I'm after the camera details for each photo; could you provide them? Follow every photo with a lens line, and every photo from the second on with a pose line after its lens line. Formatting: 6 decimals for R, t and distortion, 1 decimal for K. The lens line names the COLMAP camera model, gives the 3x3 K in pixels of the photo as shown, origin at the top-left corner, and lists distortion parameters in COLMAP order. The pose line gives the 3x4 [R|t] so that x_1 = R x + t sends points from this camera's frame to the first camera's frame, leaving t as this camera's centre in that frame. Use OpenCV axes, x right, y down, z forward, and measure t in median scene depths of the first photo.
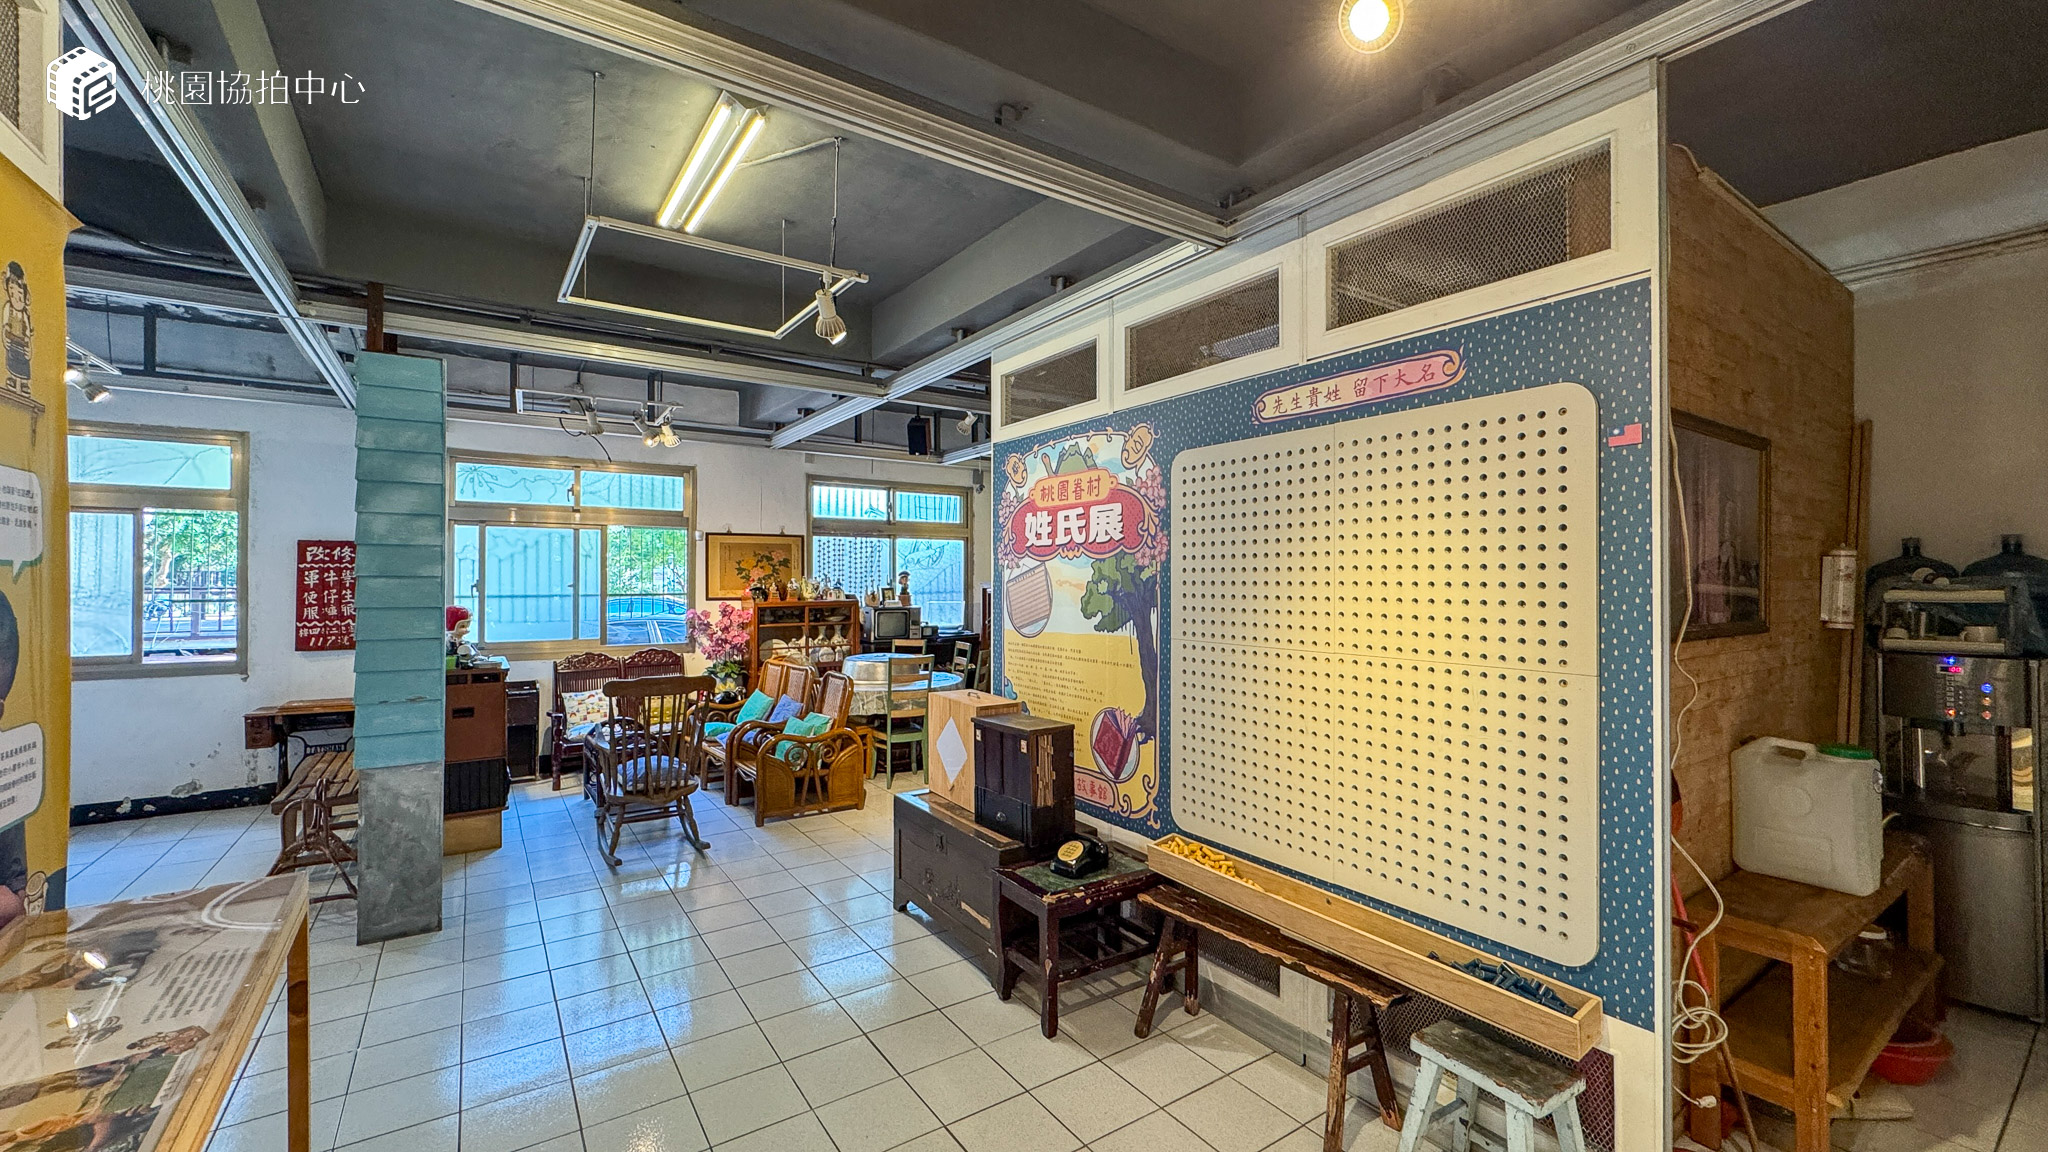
lens RADIAL K [[812.8, 0, 1024.0], [0, 812.8, 576.0], [0, 0, 1]] dist [-0.001153, -0.000039]
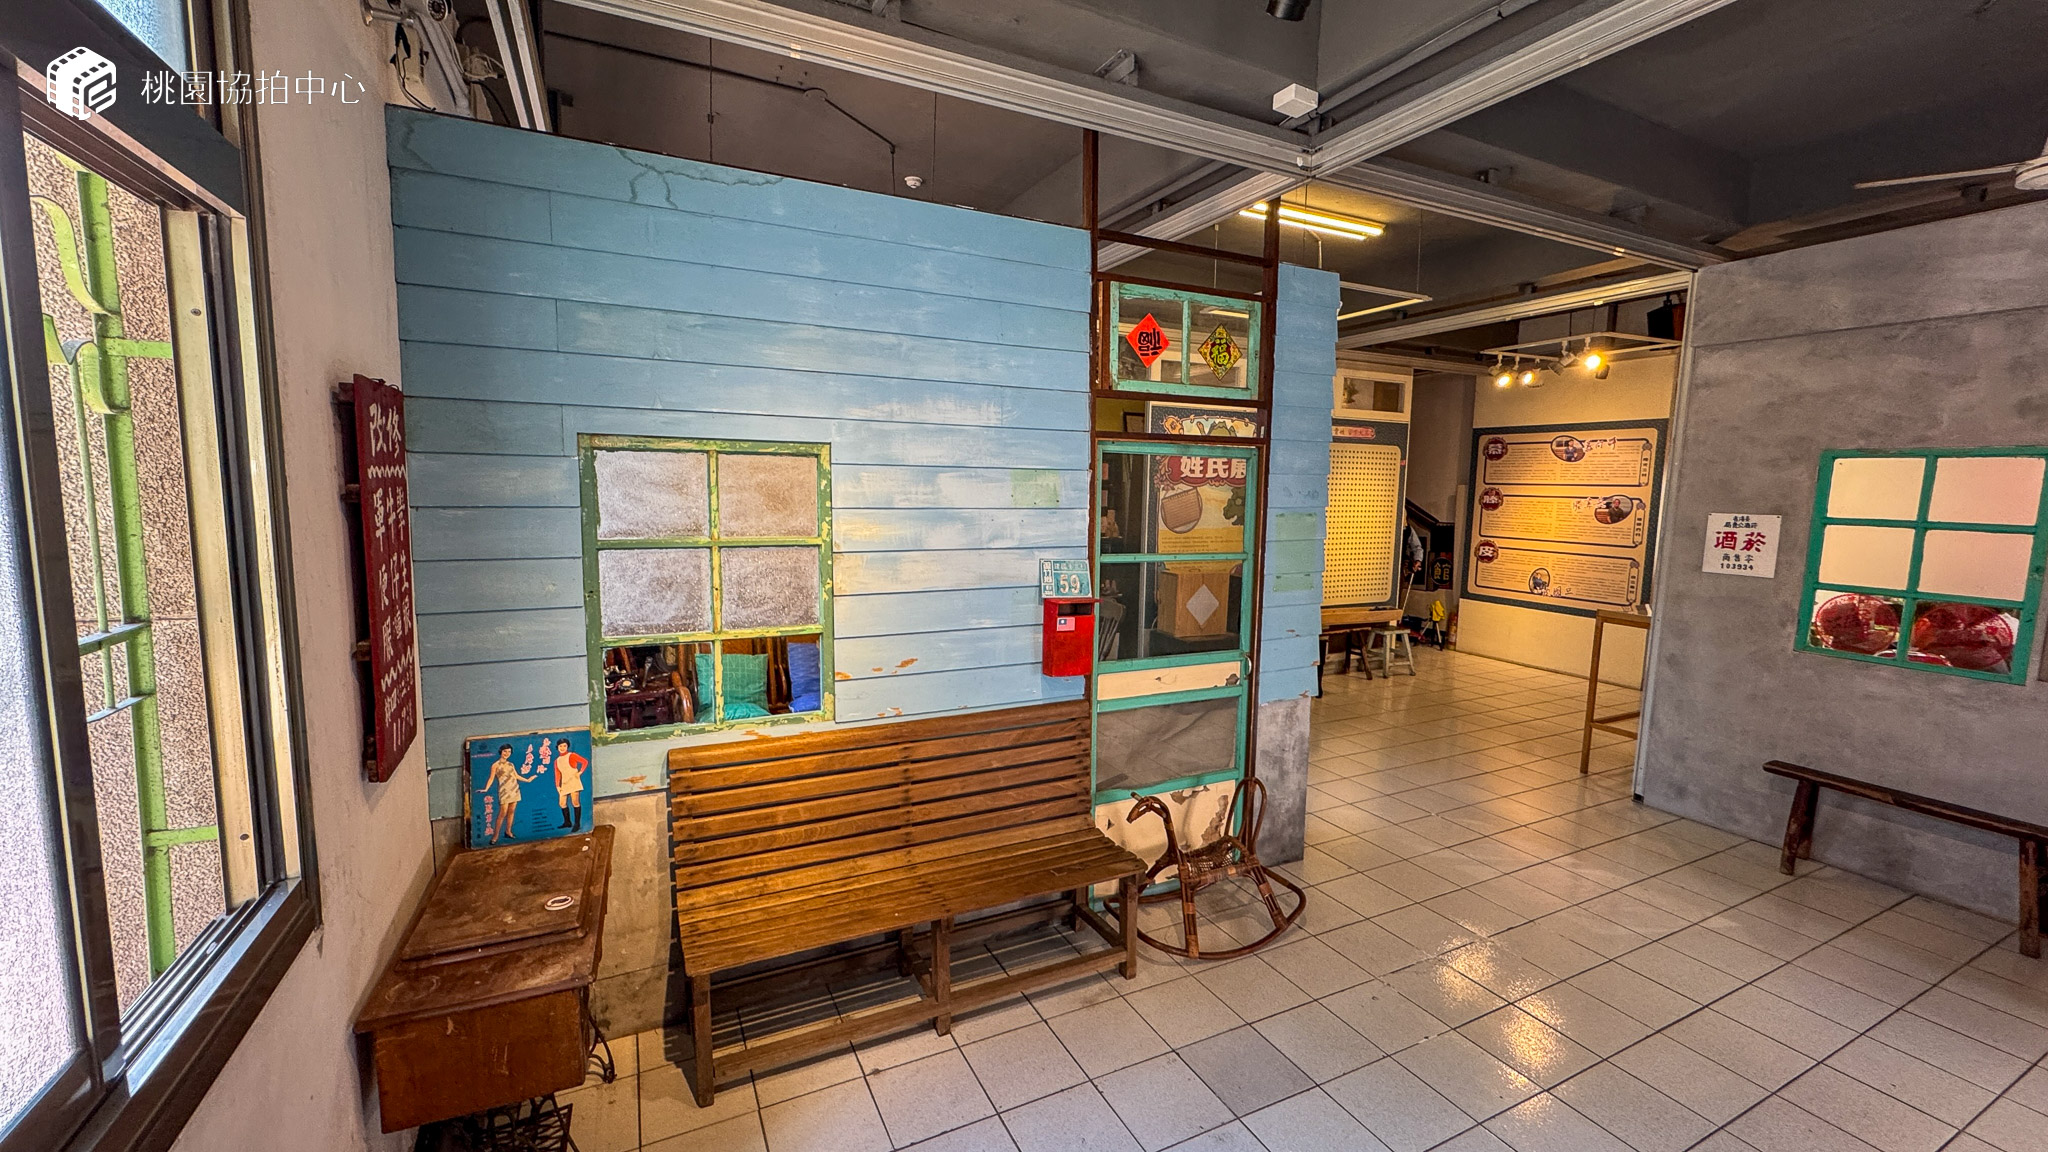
lens RADIAL K [[812.8, 0, 1024.0], [0, 812.8, 576.0], [0, 0, 1]] dist [-0.001153, -0.000039]
pose [[0.134694, -0.111792, 0.984561, -1.754360], [-0.019531, 0.993123, 0.115436, -0.022718], [-0.990695, -0.034778, 0.131584, 1.159555]]
